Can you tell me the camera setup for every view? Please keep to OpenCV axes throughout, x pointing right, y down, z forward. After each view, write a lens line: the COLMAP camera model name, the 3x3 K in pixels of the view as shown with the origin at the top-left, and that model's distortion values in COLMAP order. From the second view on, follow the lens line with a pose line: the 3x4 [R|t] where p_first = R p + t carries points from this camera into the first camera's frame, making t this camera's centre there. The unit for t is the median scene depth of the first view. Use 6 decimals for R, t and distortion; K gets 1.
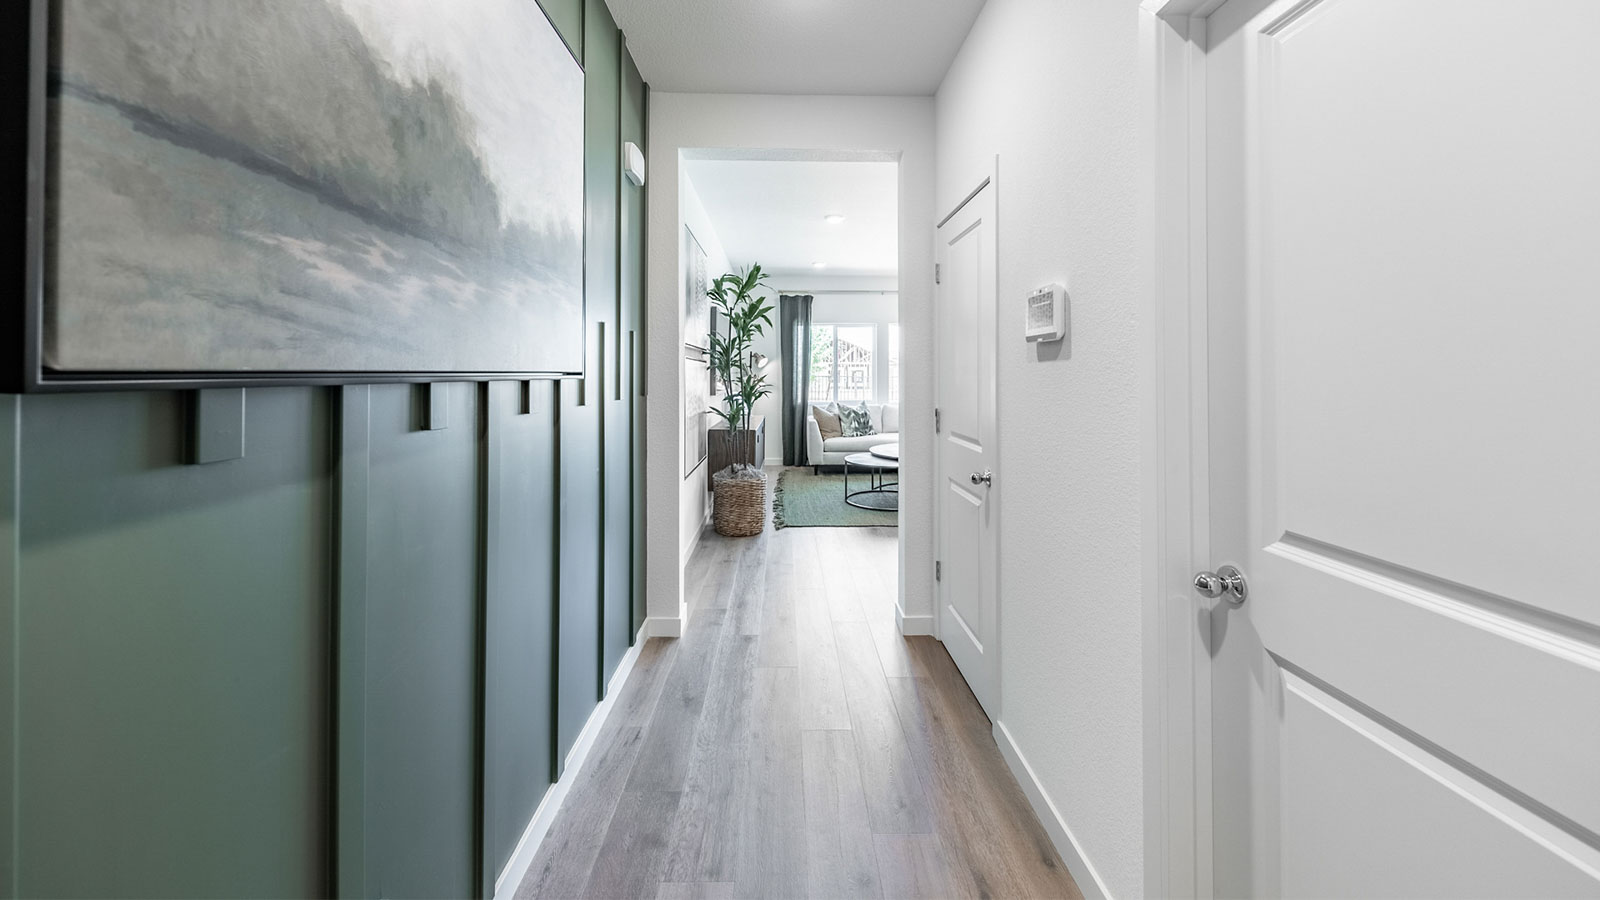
lens RADIAL K [[570.4, 0, 803.8], [0, 570.4, 368.5], [0, 0, 1]] dist [0.013242, -0.005419]
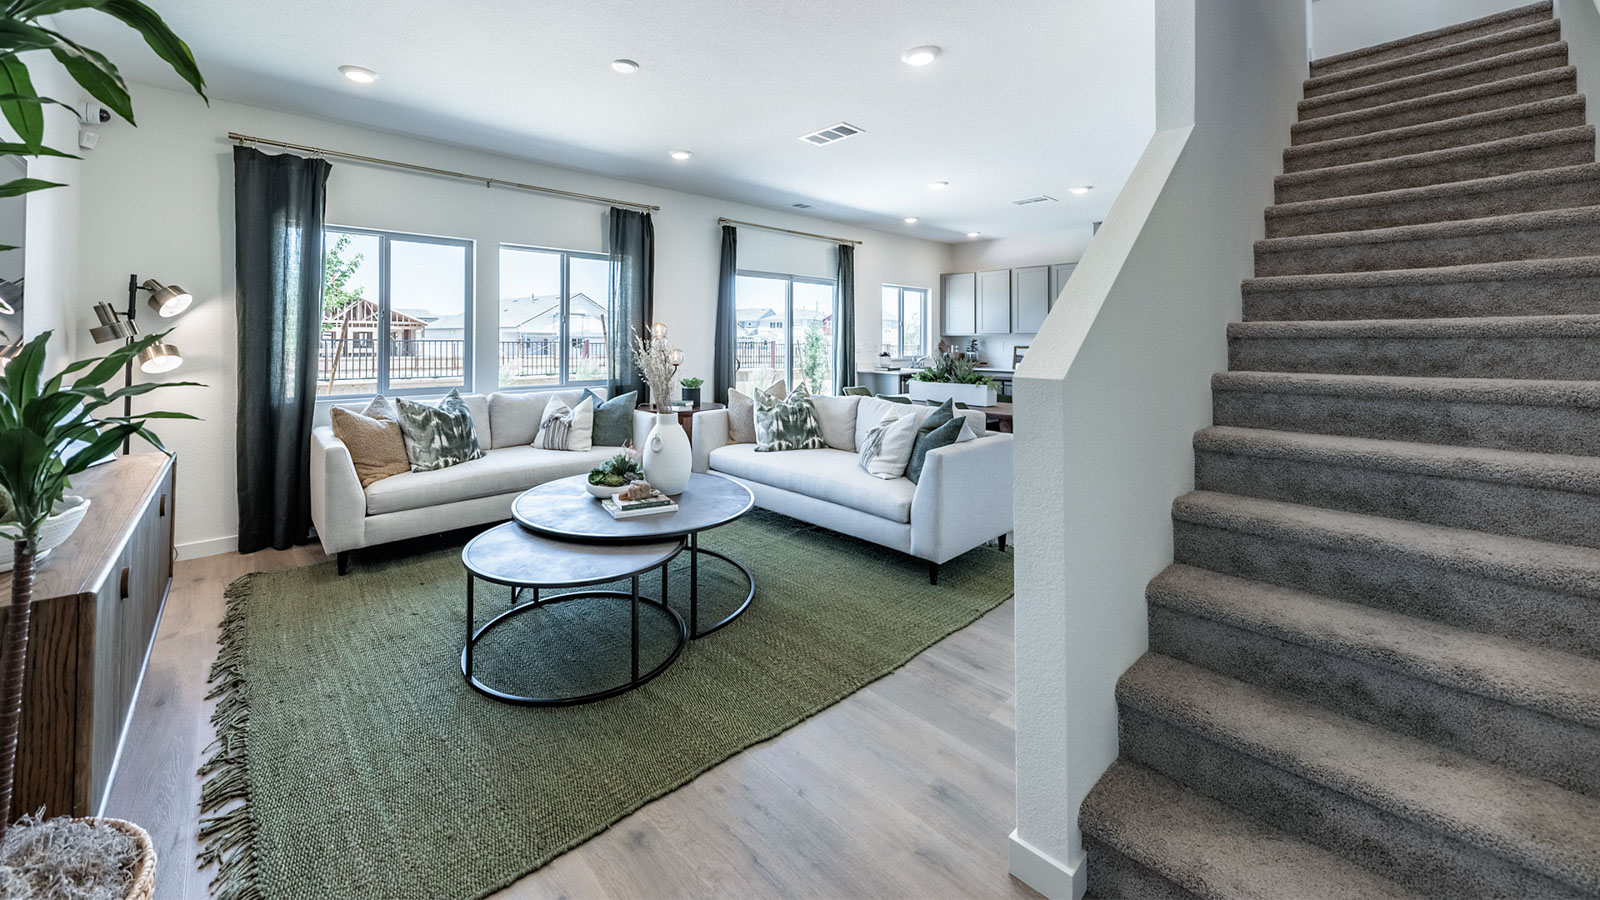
lens RADIAL K [[598.6, 0, 746.6], [0, 598.6, 331.1], [0, 0, 1]] dist [0.015230, -0.006056]
pose [[0.783606, 0.010974, 0.621161, -0.021845], [-0.010501, 0.999935, -0.004419, 0.005265], [-0.621169, -0.003060, 0.783670, 0.433164]]
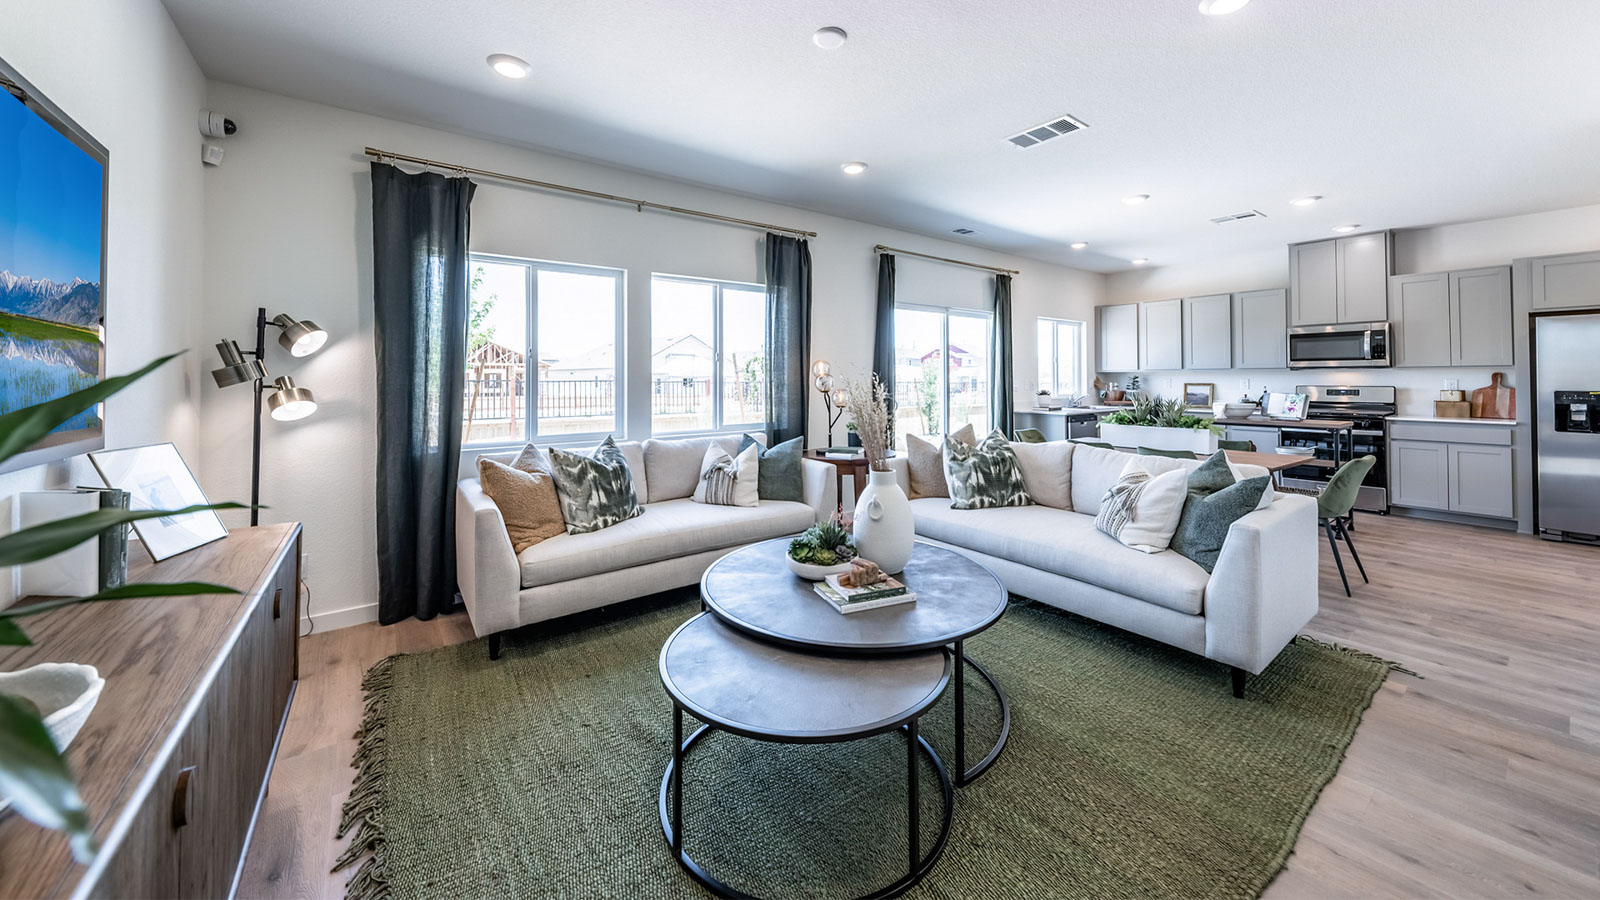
lens RADIAL K [[570.4, 0, 803.8], [0, 570.4, 368.5], [0, 0, 1]] dist [0.013242, -0.005419]
pose [[0.824089, 0.006037, 0.566428, -0.022089], [-0.002567, 0.999973, -0.006922, 0.006687], [-0.566454, 0.004250, 0.824082, 0.553695]]
